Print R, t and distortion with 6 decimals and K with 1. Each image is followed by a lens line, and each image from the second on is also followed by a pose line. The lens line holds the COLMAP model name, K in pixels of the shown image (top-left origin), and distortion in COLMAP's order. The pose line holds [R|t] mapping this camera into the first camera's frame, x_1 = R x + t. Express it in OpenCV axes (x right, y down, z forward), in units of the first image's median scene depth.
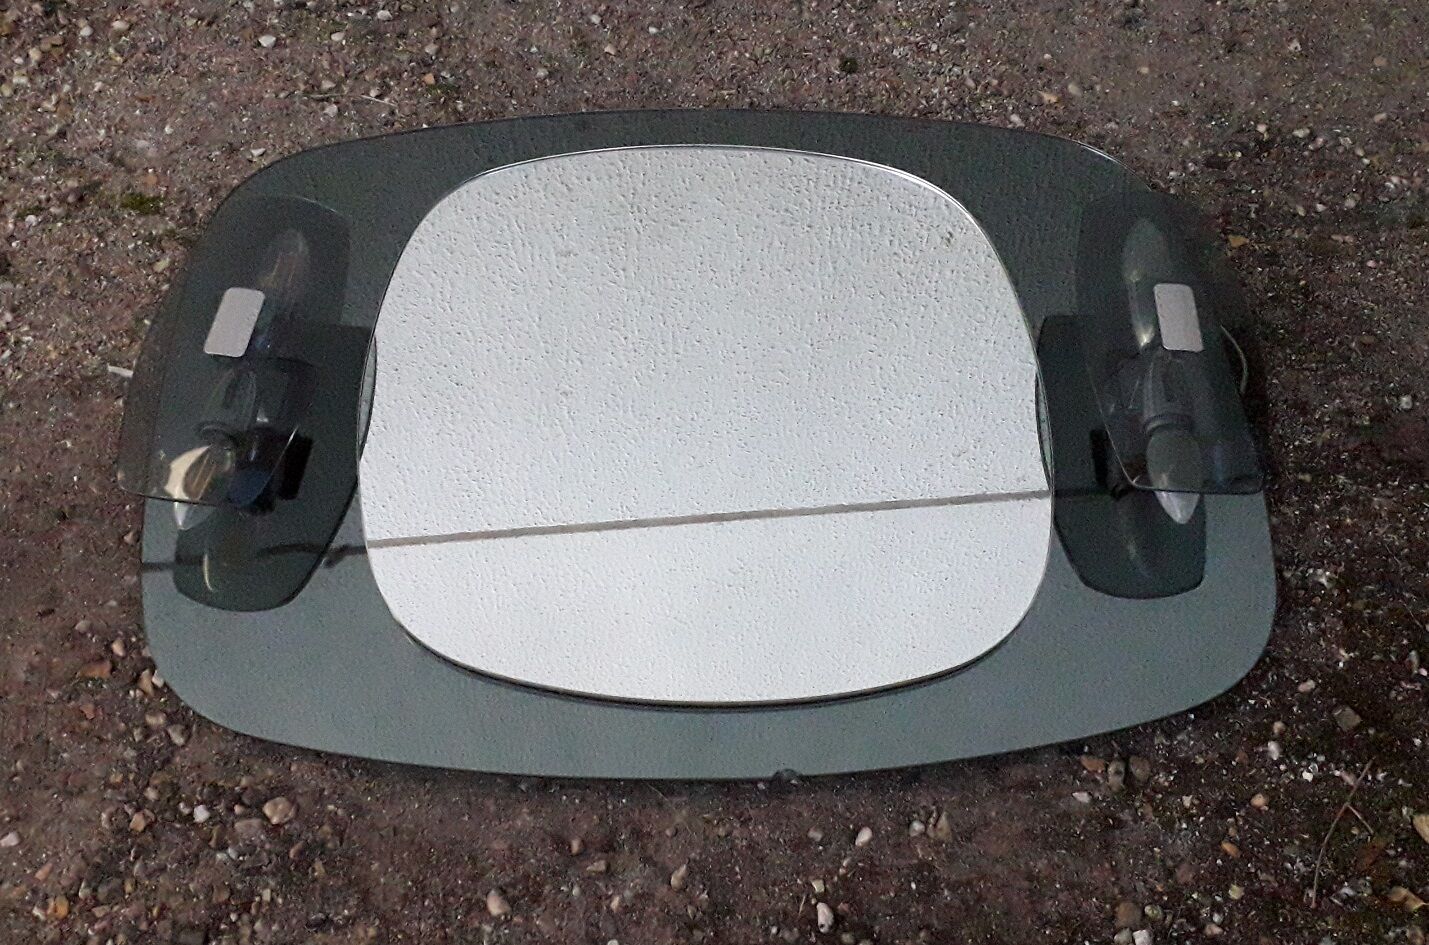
lens RADIAL K [[1410.8, 0, 714.5], [0, 1410.8, 472.5], [0, 0, 1]] dist [0.071845, -0.153816]
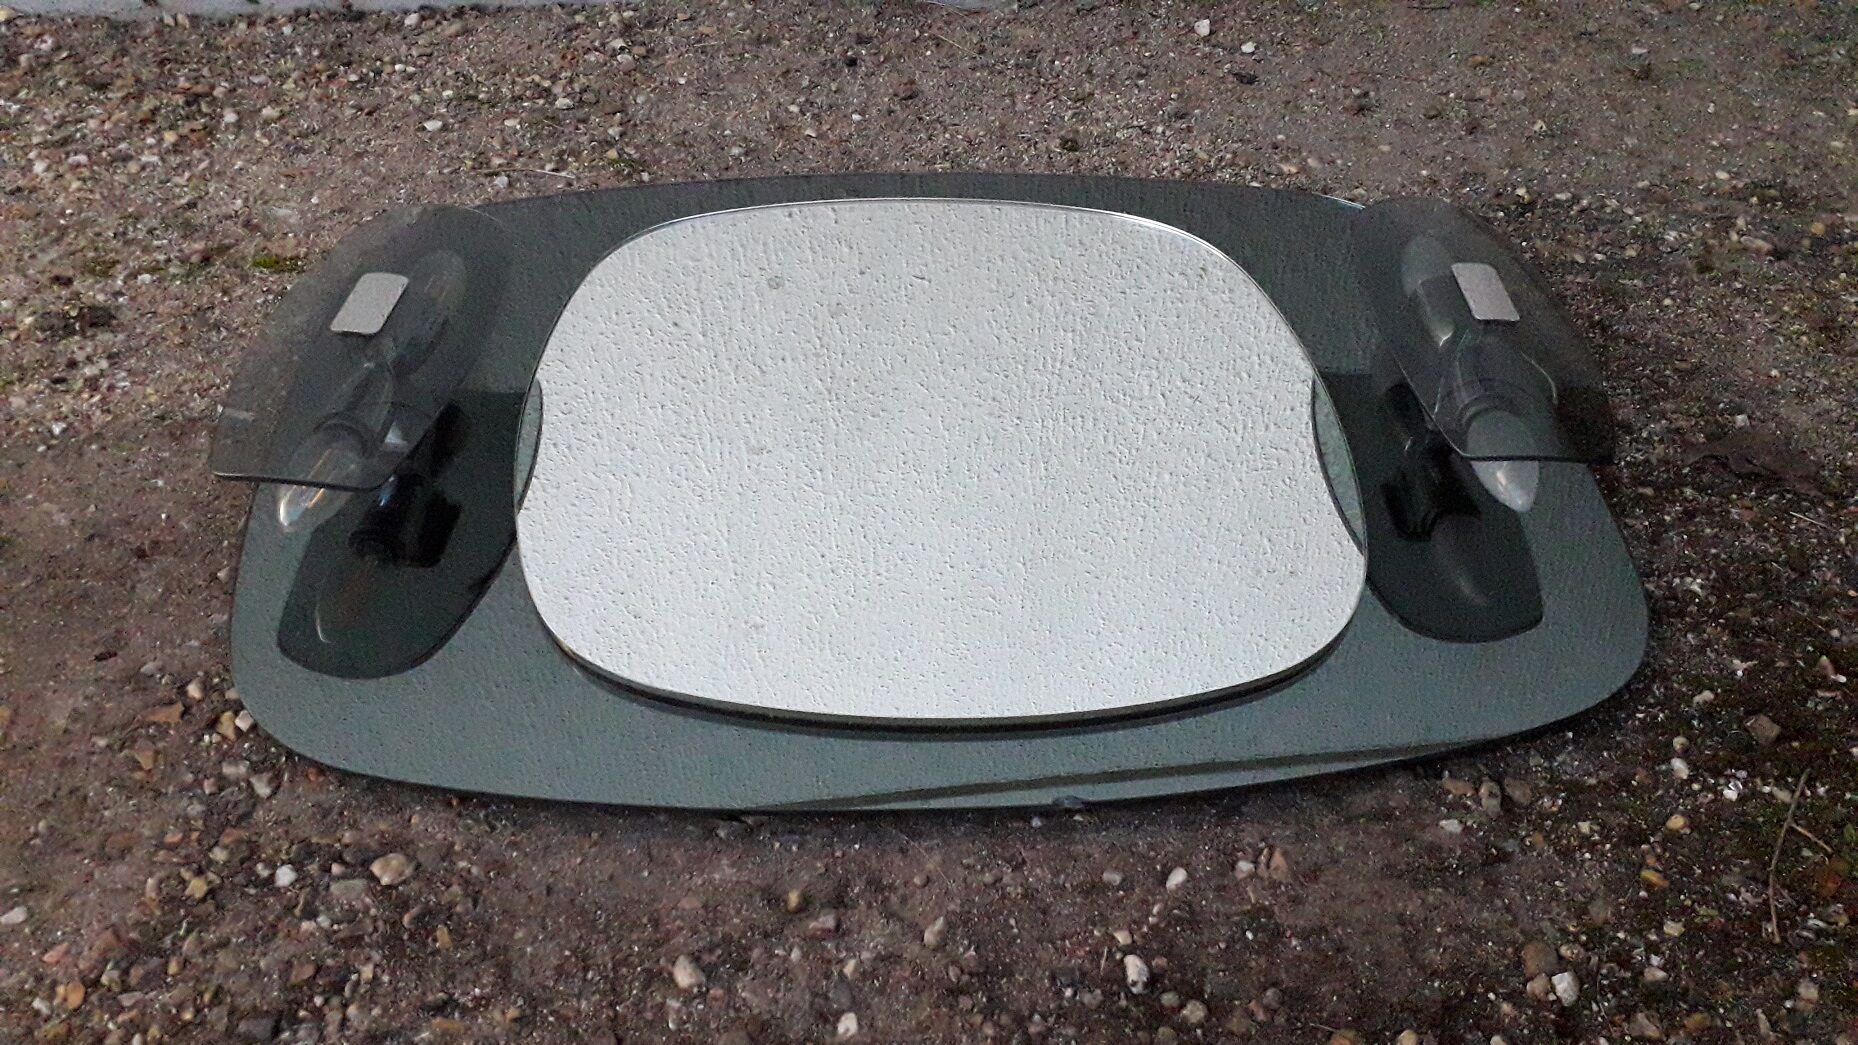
lens RADIAL K [[1420.9, 0, 949.7], [0, 1420.9, 544.5], [0, 0, 1]] dist [0.024127, -0.033838]
pose [[0.998915, -0.028482, 0.036840, -0.034708], [0.035465, 0.978011, -0.205517, 0.214656], [-0.030176, 0.206601, 0.977960, 0.207684]]
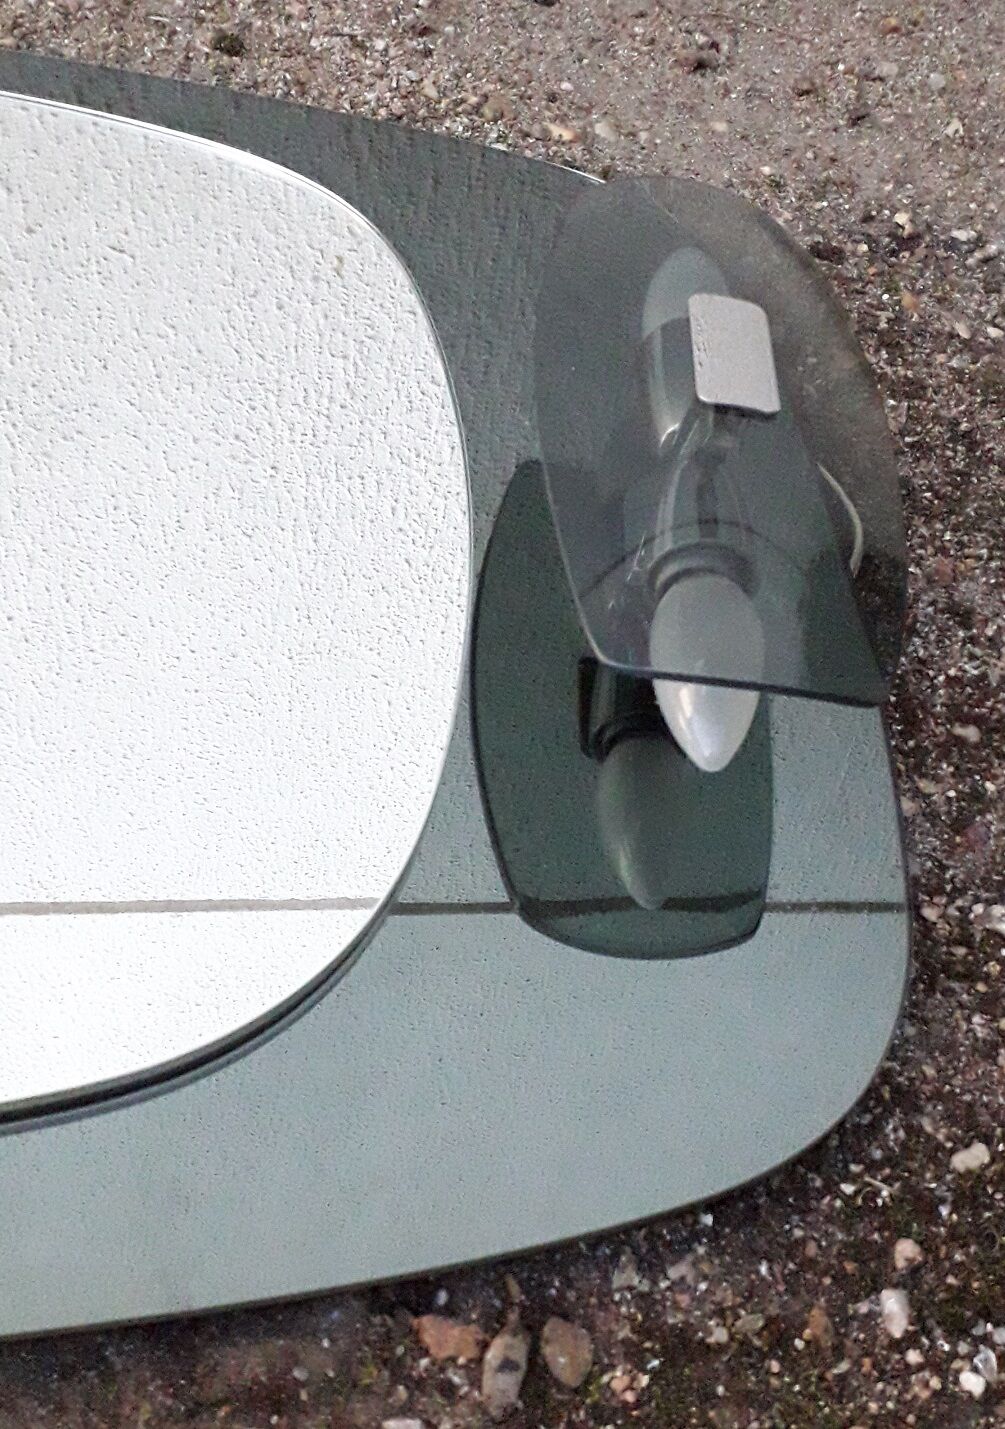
lens RADIAL K [[1523.4, 0, 506.0], [0, 1523.4, 754.3], [0, 0, 1]] dist [0.057485, -0.126278]
pose [[0.989302, 0.073916, 0.125767, 0.207129], [-0.060652, 0.992491, -0.106217, 0.086016], [-0.132674, 0.097453, 0.986357, 0.542535]]
